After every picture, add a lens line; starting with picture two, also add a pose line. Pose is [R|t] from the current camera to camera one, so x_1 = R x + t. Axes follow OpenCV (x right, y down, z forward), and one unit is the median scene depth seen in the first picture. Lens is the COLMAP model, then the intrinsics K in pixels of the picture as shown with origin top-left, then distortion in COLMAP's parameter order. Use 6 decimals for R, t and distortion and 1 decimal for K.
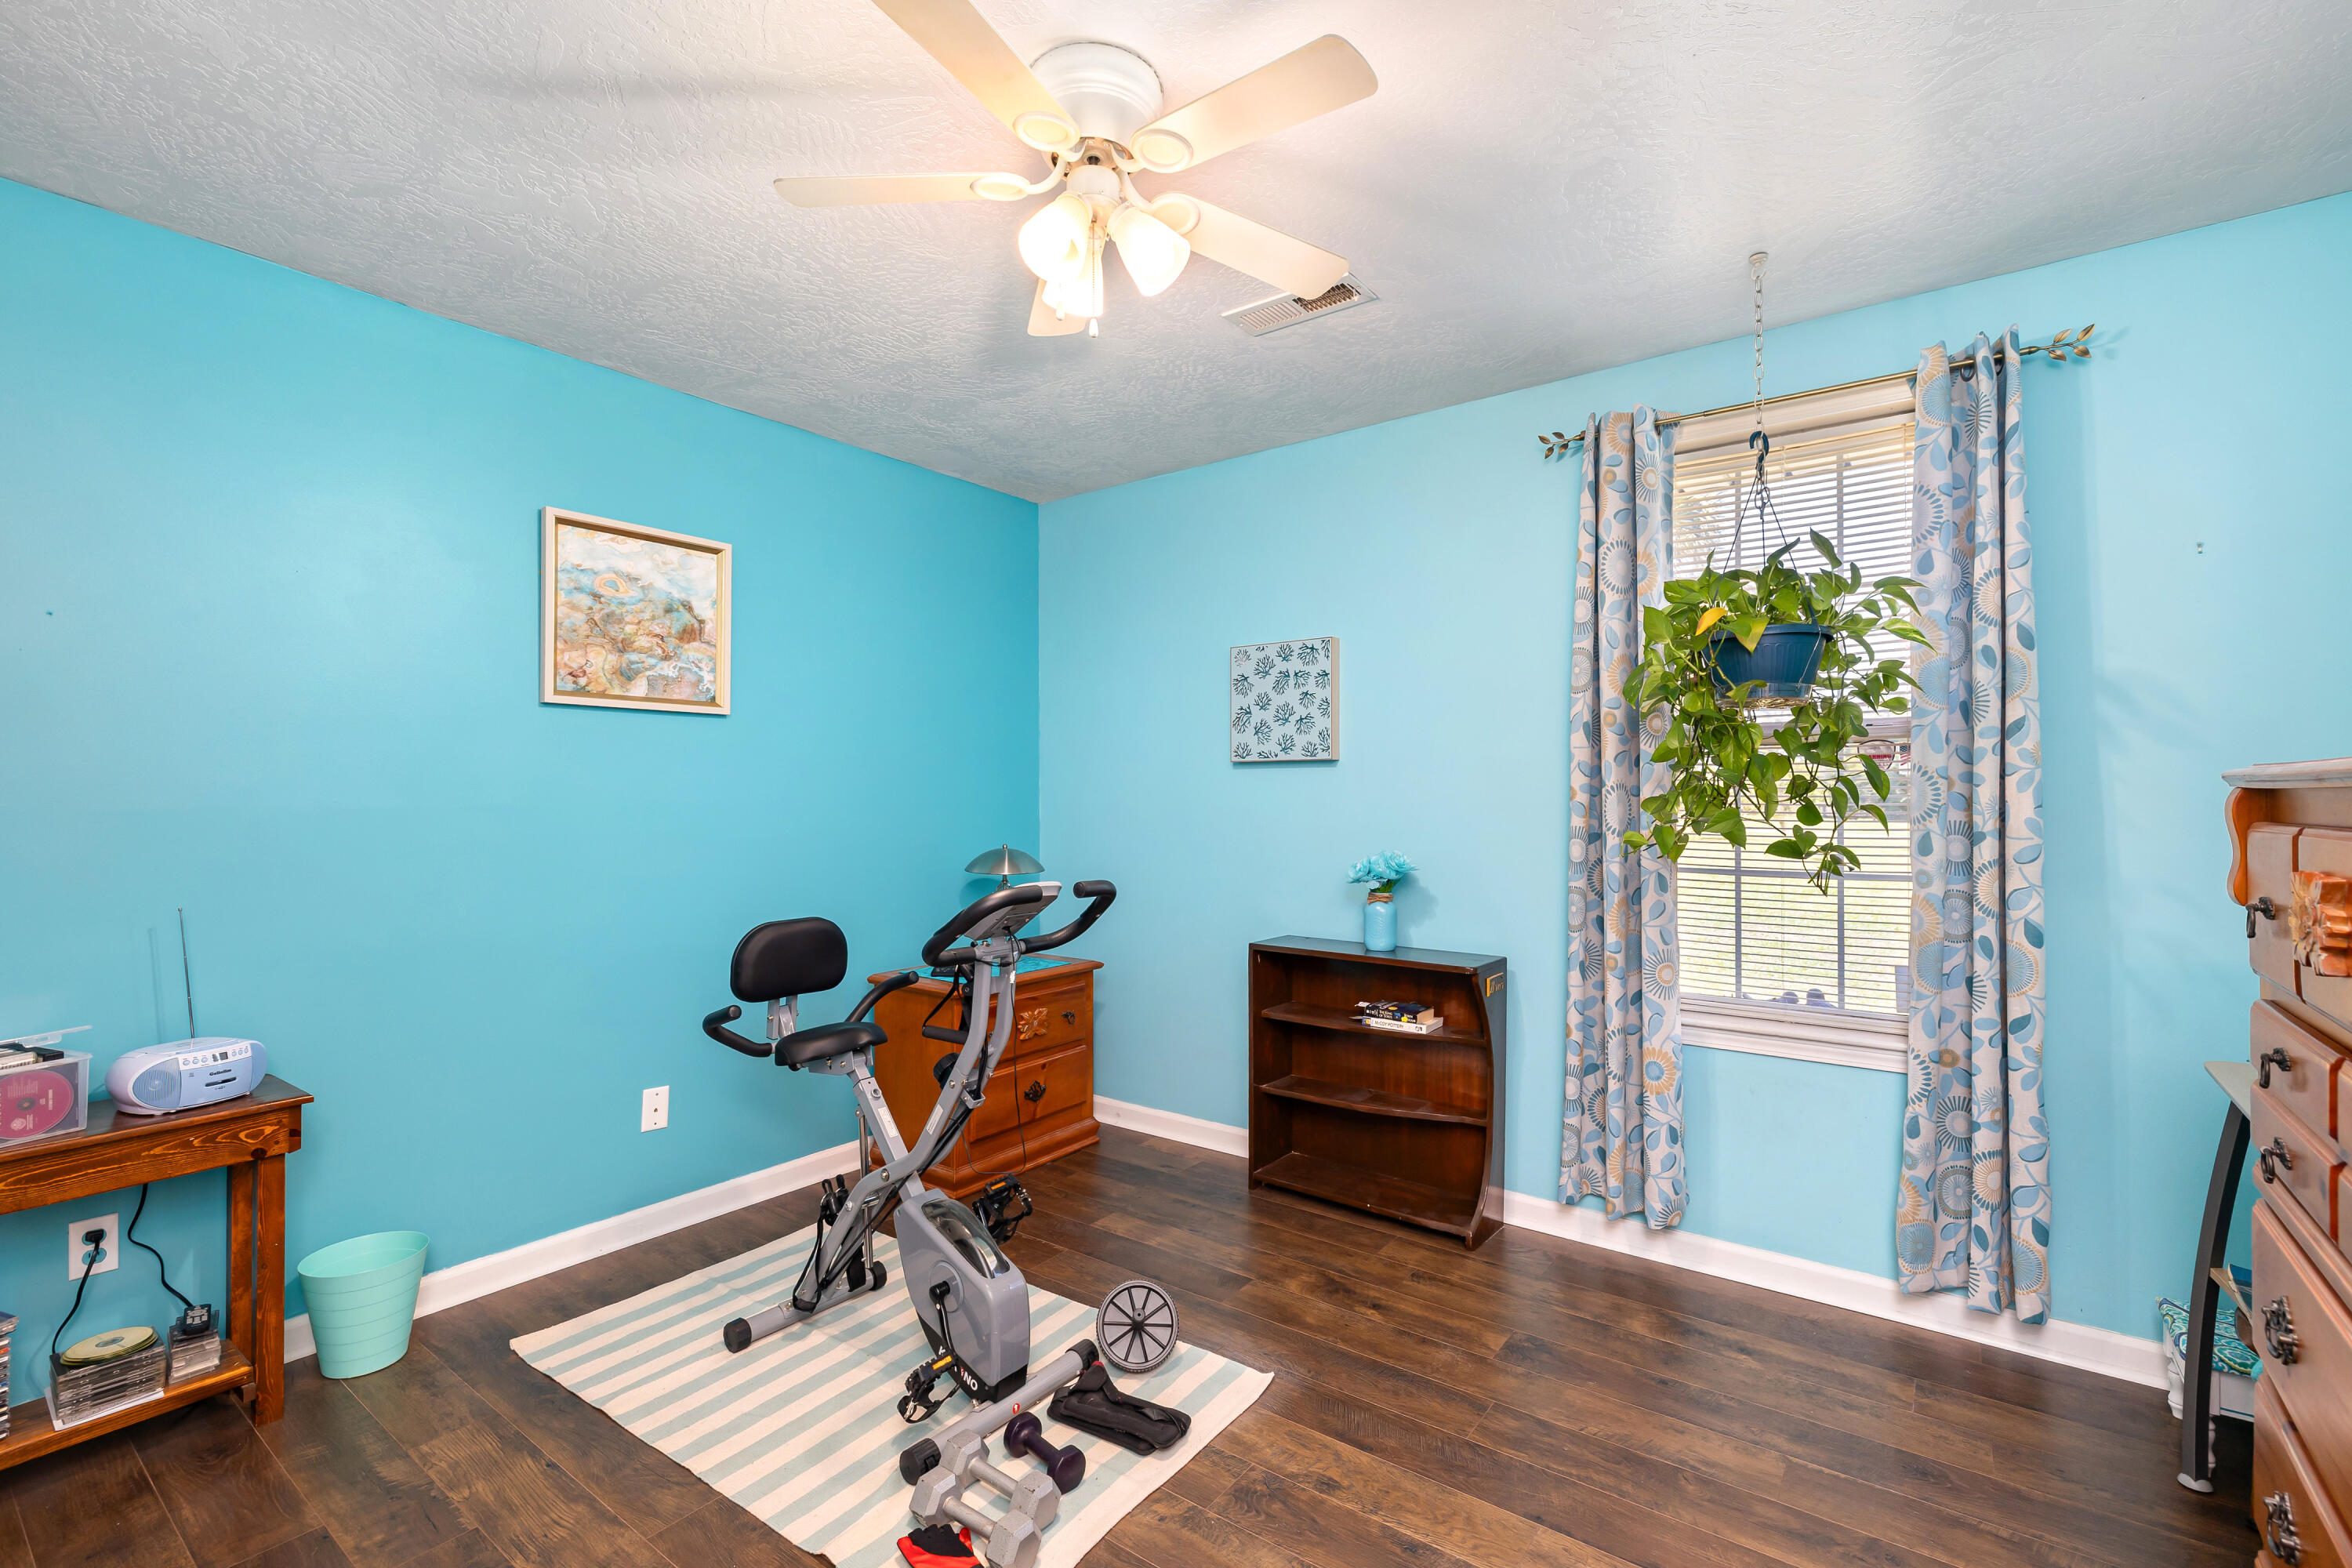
lens RADIAL K [[1016.9, 0, 1182.1], [0, 1016.9, 787.3], [0, 0, 1]] dist [-0.001869, -0.000194]
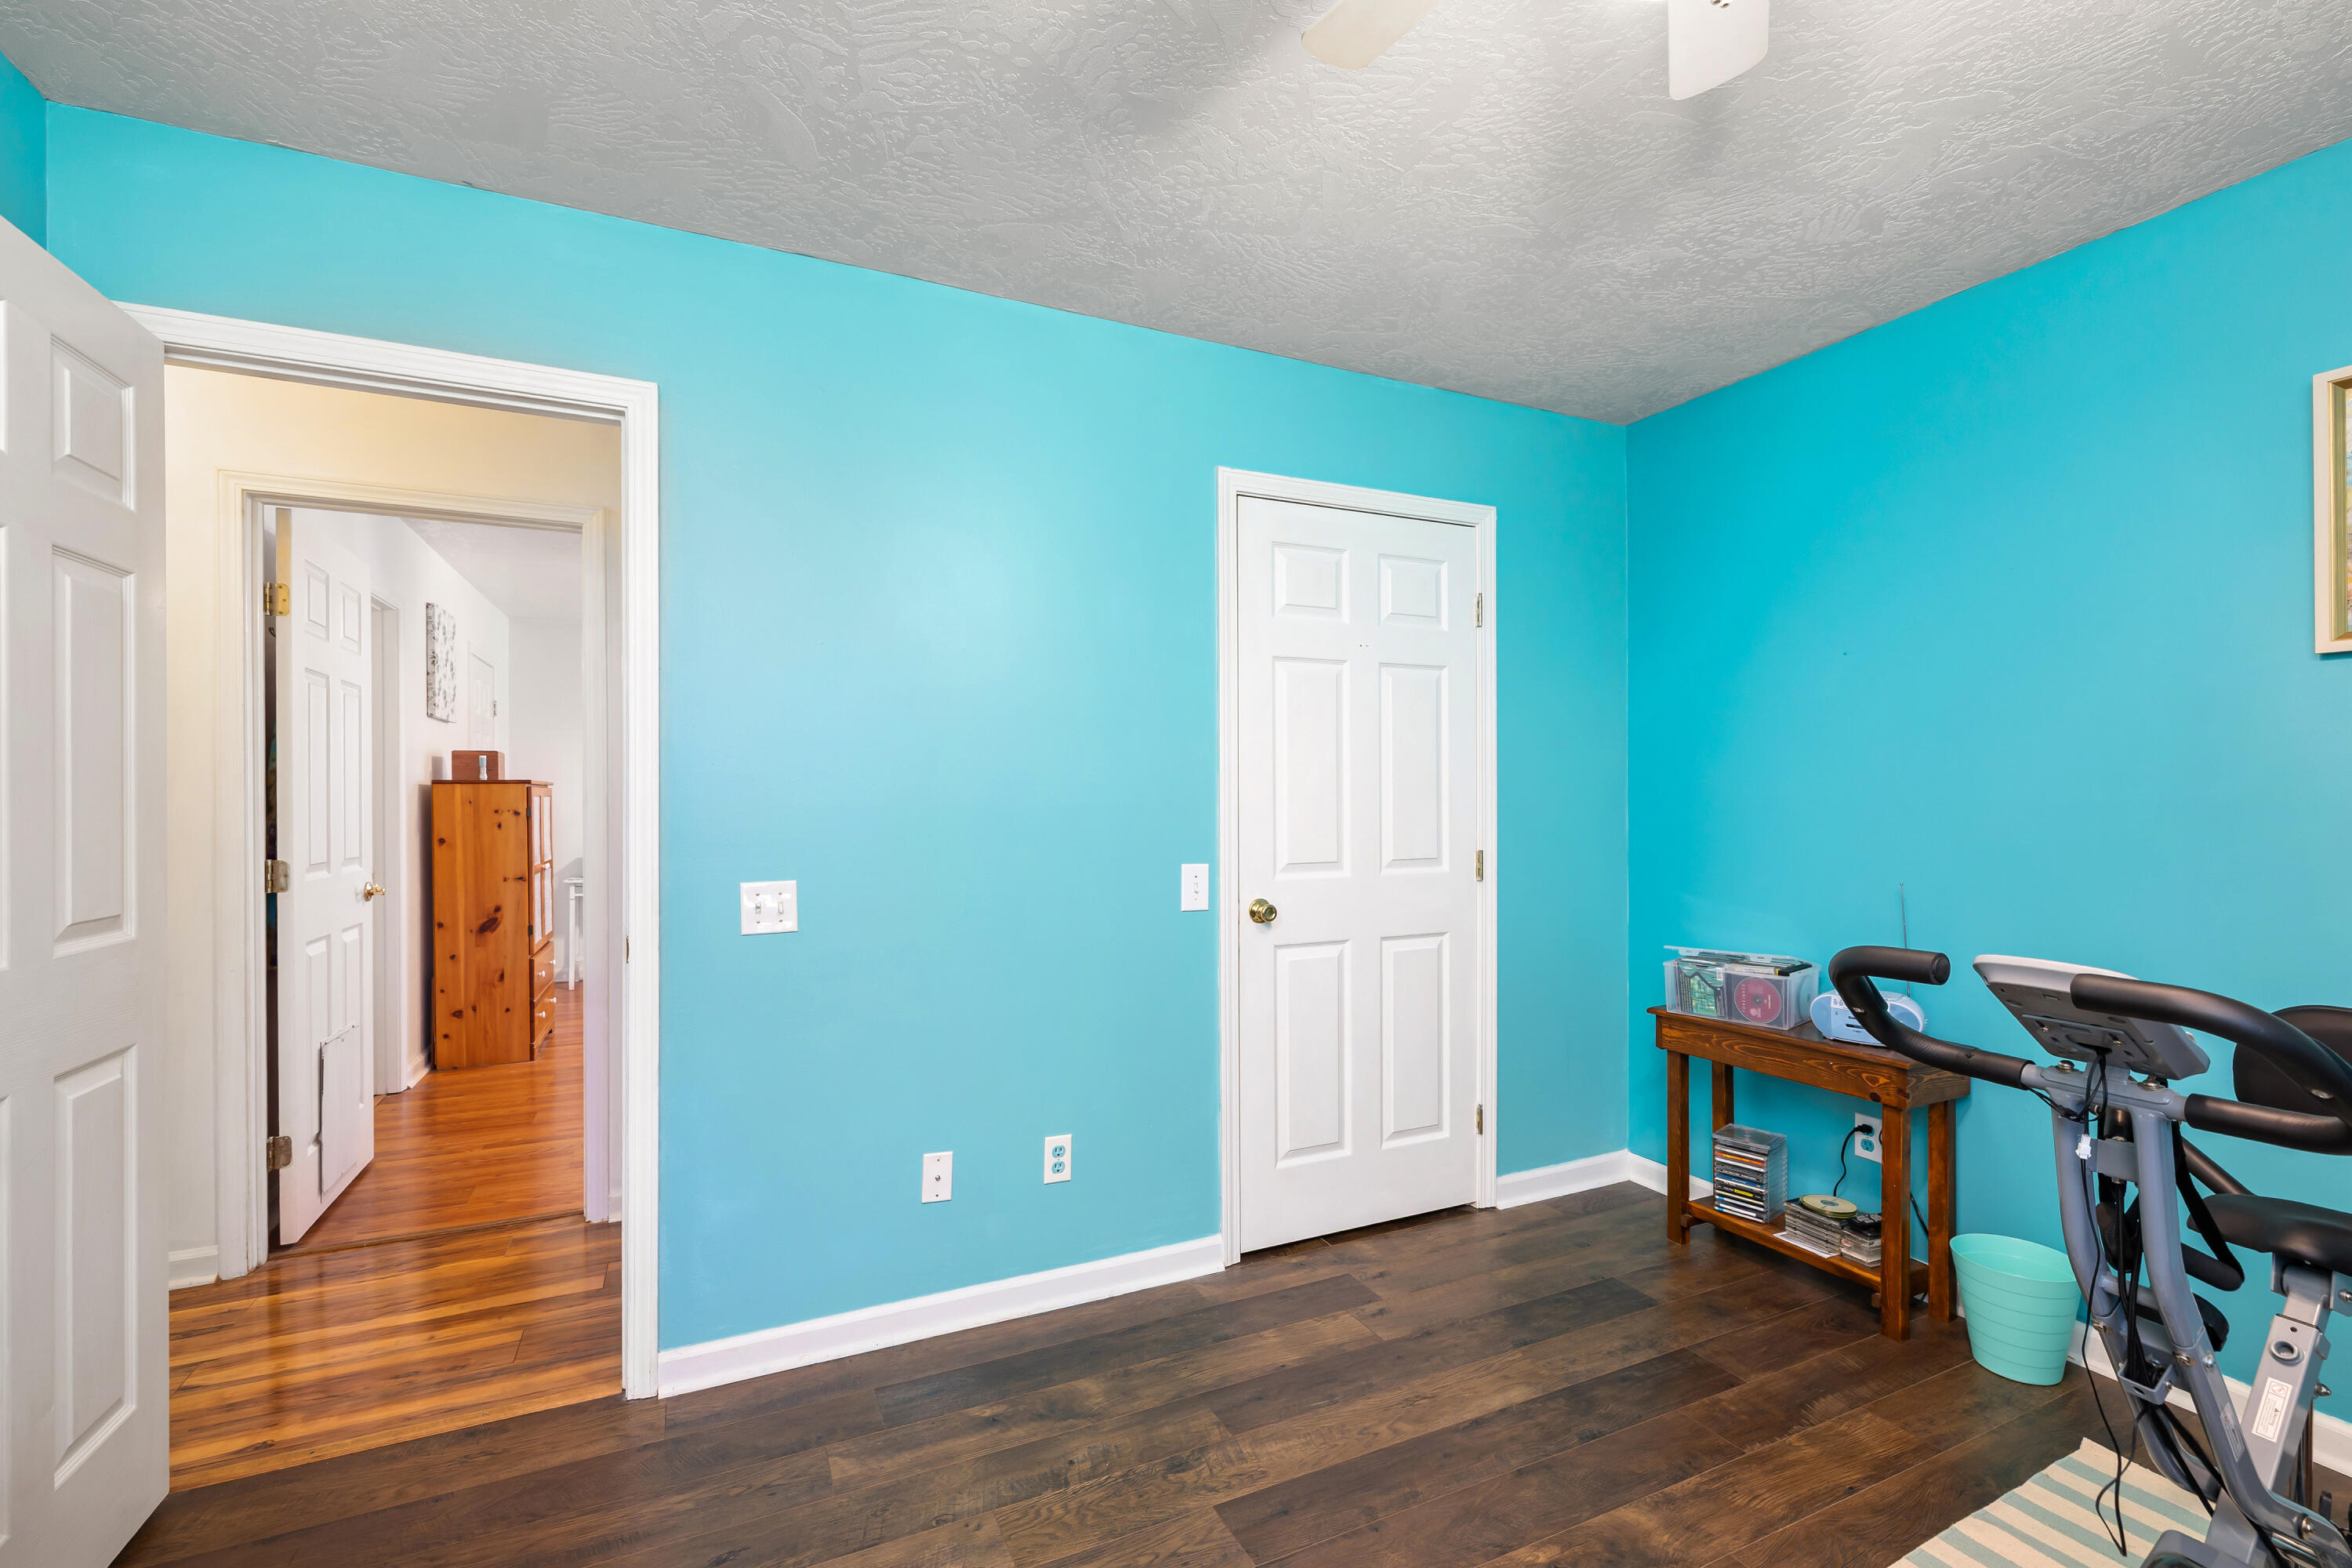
lens RADIAL K [[1016.9, 0, 1179.3], [0, 1016.9, 794.5], [0, 0, 1]] dist [-0.001869, -0.000194]
pose [[-0.468932, 0.002684, -0.883230, 0.505075], [0.012912, 0.999909, -0.003817, 0.009305], [0.883140, -0.013194, -0.468924, 0.877242]]
